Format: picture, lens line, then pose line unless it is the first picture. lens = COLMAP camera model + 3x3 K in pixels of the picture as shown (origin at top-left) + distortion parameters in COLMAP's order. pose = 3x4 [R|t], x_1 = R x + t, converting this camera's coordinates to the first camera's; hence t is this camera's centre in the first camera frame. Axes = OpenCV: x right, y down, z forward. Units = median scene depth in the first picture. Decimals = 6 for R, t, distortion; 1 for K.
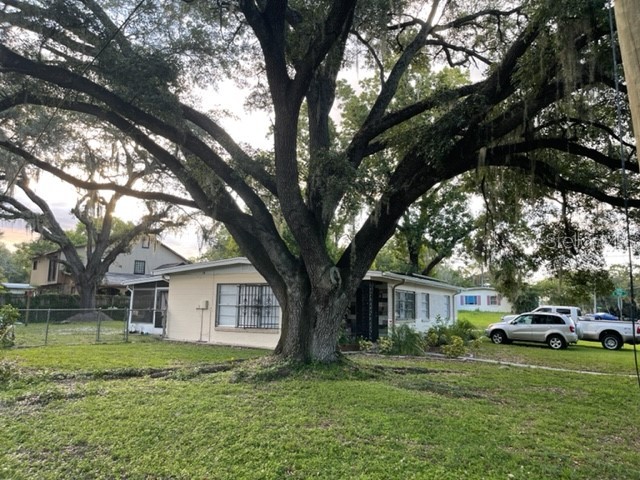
lens RADIAL K [[480.9, 0, 317.1], [0, 480.9, 240.8], [0, 0, 1]] dist [0.066839, -0.087129]
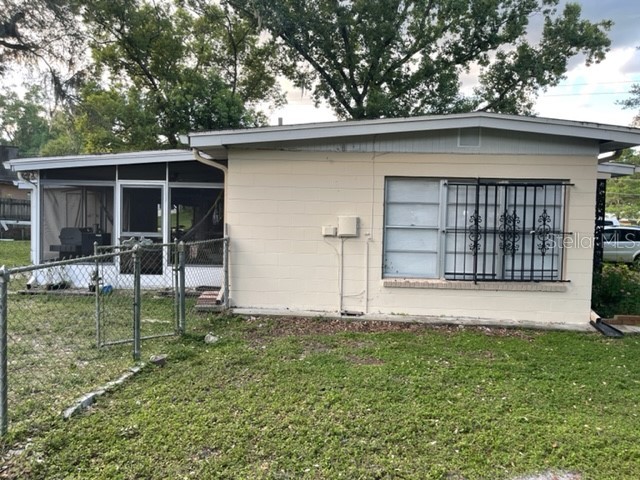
lens RADIAL K [[490.7, 0, 318.2], [0, 490.7, 237.9], [0, 0, 1]] dist [0.008001, 0.000266]
pose [[0.887357, -0.021814, 0.460566, -0.363287], [-0.066960, 0.982195, 0.175529, 0.057001], [-0.456194, -0.186596, 0.870097, 0.523386]]
